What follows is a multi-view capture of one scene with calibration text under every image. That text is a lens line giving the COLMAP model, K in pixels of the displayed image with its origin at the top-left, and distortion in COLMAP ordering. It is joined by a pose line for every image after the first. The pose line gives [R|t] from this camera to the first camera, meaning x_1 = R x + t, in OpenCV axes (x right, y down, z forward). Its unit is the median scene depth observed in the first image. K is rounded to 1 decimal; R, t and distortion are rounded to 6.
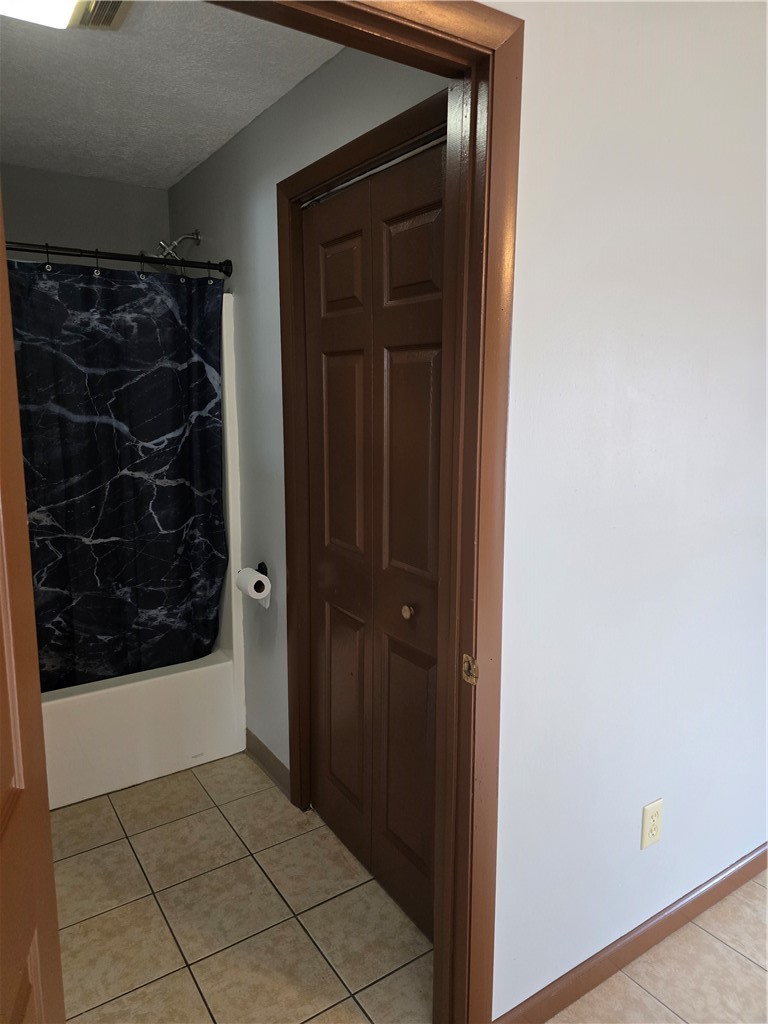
lens RADIAL K [[695.2, 0, 387.5], [0, 695.2, 501.6], [0, 0, 1]] dist [0.068851, -0.066984]
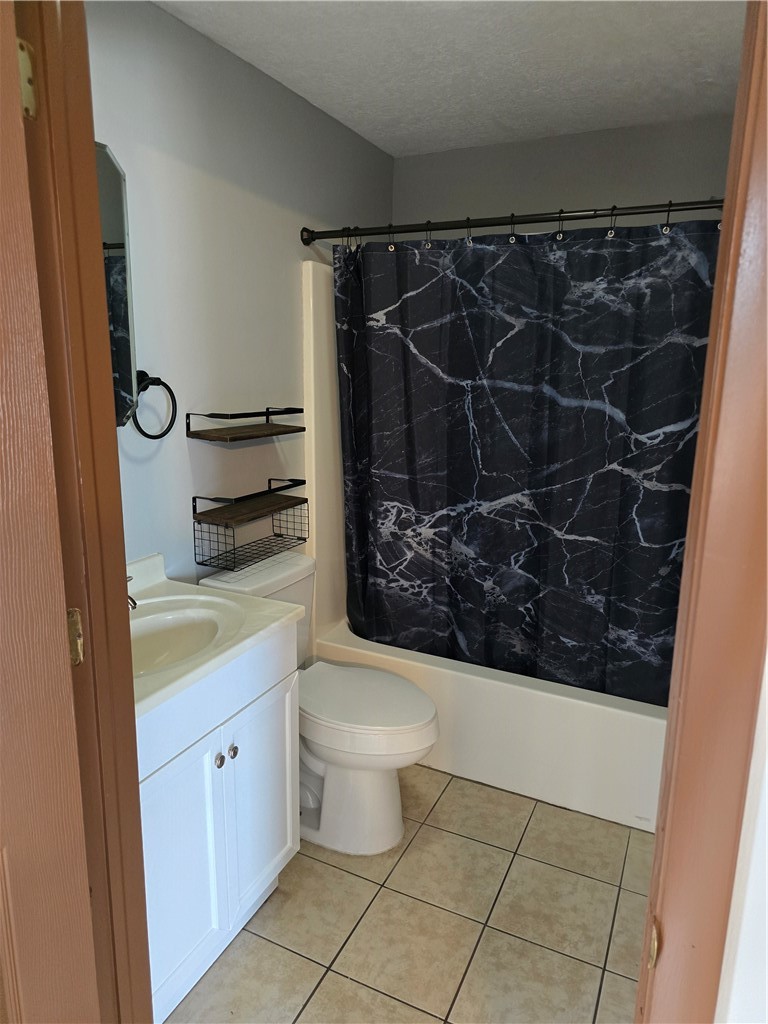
lens RADIAL K [[695.2, 0, 373.3], [0, 695.2, 511.5], [0, 0, 1]] dist [0.068851, -0.066984]
pose [[0.502726, 0.189966, -0.843315, 0.223328], [-0.154738, 0.979574, 0.128416, -0.054269], [0.850484, 0.065935, 0.521852, 0.307207]]
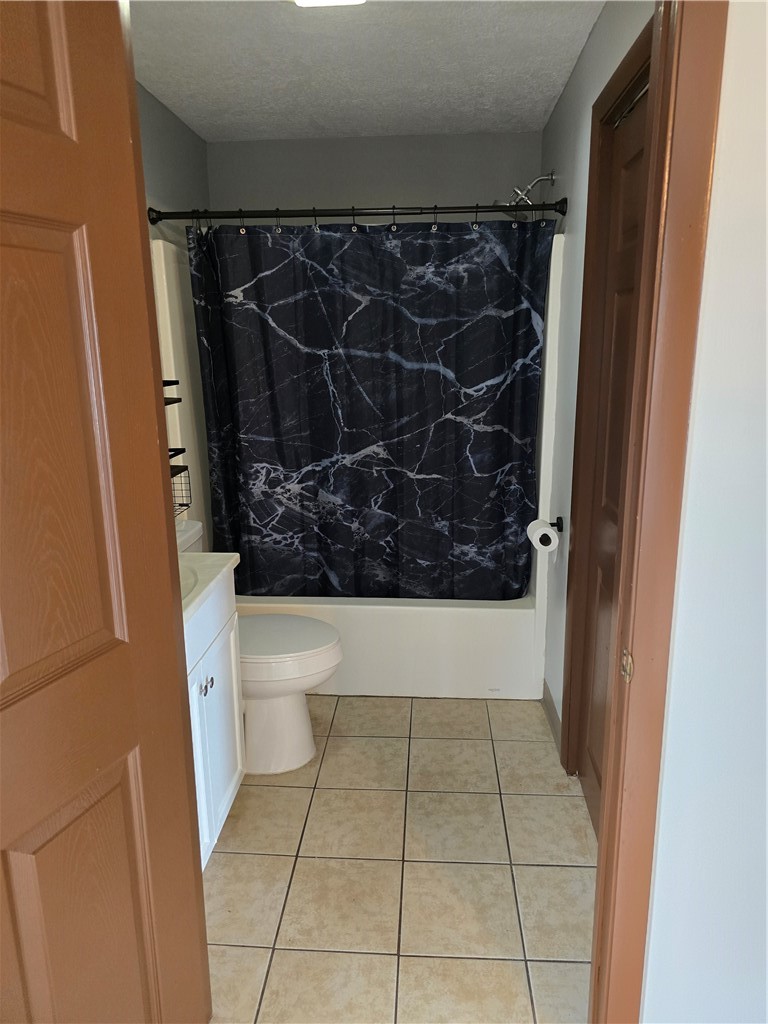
lens RADIAL K [[695.2, 0, 390.8], [0, 695.2, 500.1], [0, 0, 1]] dist [0.068851, -0.066984]
pose [[0.797454, 0.127878, -0.589672, 0.209985], [-0.087152, 0.991447, 0.097146, -0.009622], [0.597052, -0.026079, 0.801779, 0.083898]]
